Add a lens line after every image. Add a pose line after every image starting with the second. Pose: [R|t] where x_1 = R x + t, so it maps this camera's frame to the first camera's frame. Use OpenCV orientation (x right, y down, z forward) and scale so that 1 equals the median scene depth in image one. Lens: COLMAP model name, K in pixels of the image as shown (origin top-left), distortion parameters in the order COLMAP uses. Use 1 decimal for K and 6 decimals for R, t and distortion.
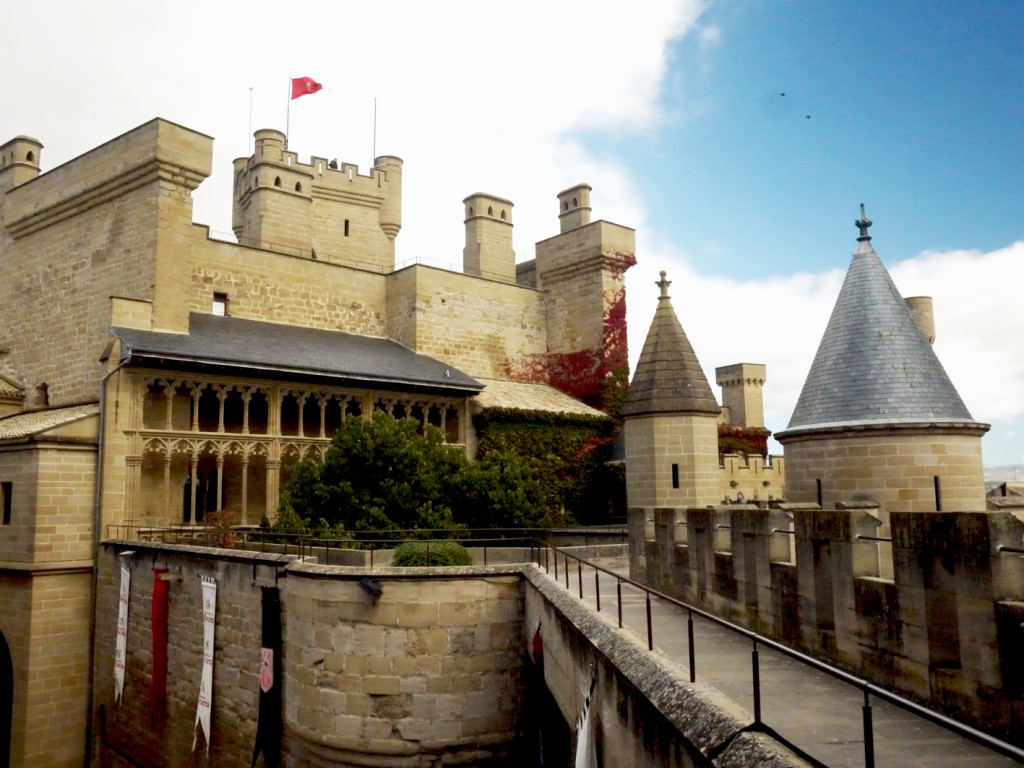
lens RADIAL K [[1044.6, 0, 511.5], [0, 1044.6, 383.4], [0, 0, 1]] dist [0.016441, 0.000000]
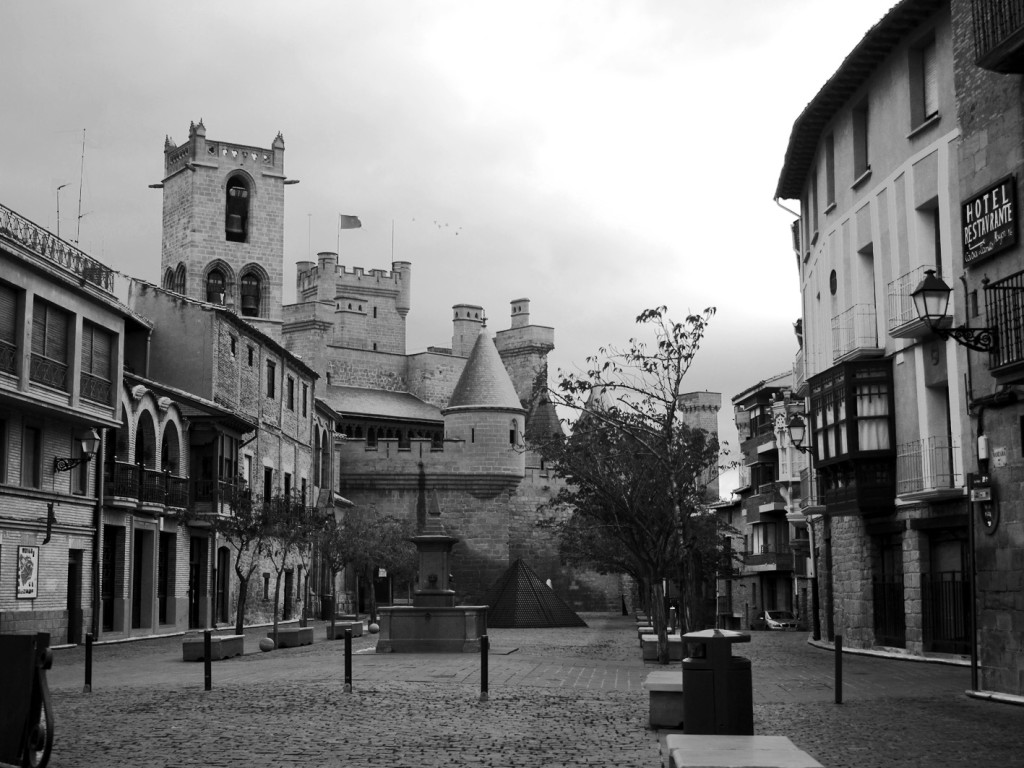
lens RADIAL K [[1660.0, 0, 512.3], [0, 1660.0, 382.4], [0, 0, 1]] dist [-0.031629, 0.000000]
pose [[0.999924, 0.011627, -0.004076, 0.060889], [-0.011624, 0.999932, 0.000585, -0.058607], [0.004083, -0.000538, 0.999992, -1.627736]]
